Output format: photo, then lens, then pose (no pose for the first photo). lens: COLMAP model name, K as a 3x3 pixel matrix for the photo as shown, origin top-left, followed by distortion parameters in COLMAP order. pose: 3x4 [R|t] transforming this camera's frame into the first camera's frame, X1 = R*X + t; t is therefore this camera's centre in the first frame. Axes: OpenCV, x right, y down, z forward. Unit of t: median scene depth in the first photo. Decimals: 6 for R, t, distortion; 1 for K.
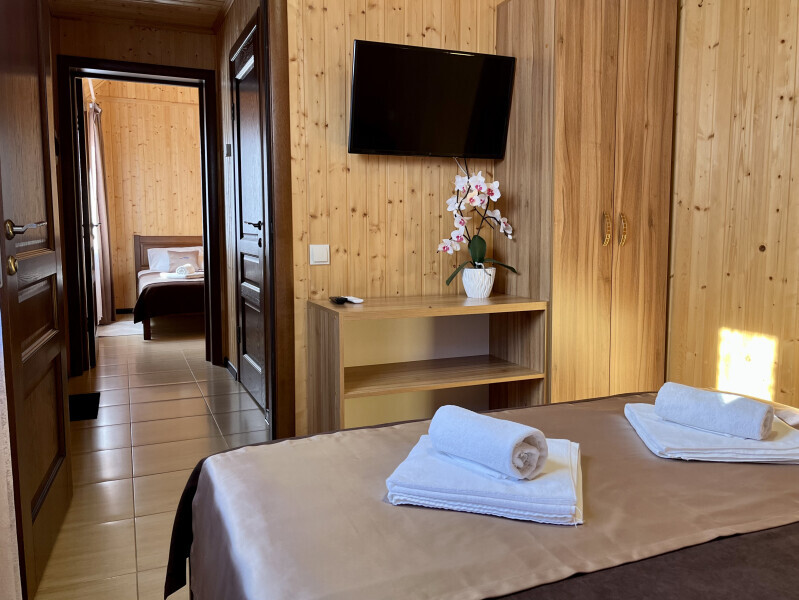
lens RADIAL K [[627.0, 0, 403.8], [0, 627.0, 296.2], [0, 0, 1]] dist [0.065549, -0.080511]
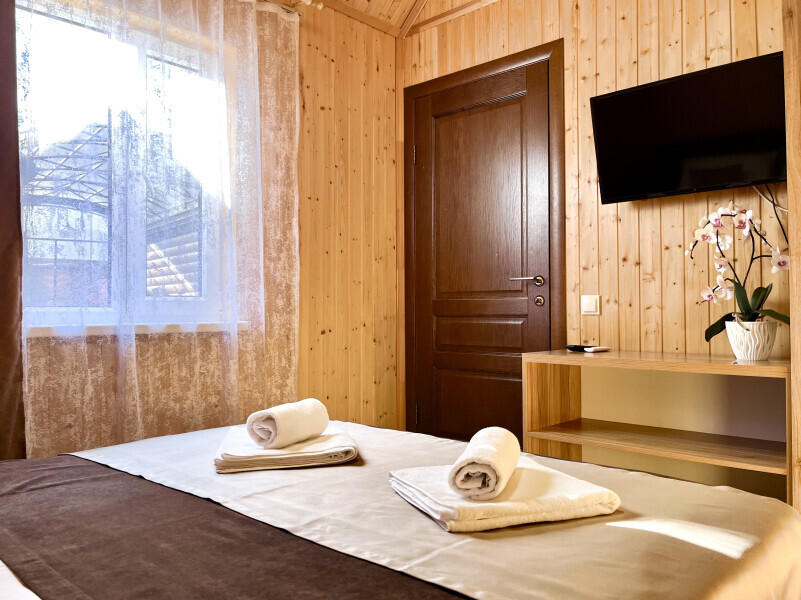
lens RADIAL K [[632.0, 0, 415.9], [0, 632.0, 302.8], [0, 0, 1]] dist [0.073694, -0.089272]
pose [[0.432847, -0.008114, -0.901431, 0.628891], [-0.086963, 0.994920, -0.050713, 0.007586], [0.897263, 0.100342, 0.429943, 0.271698]]
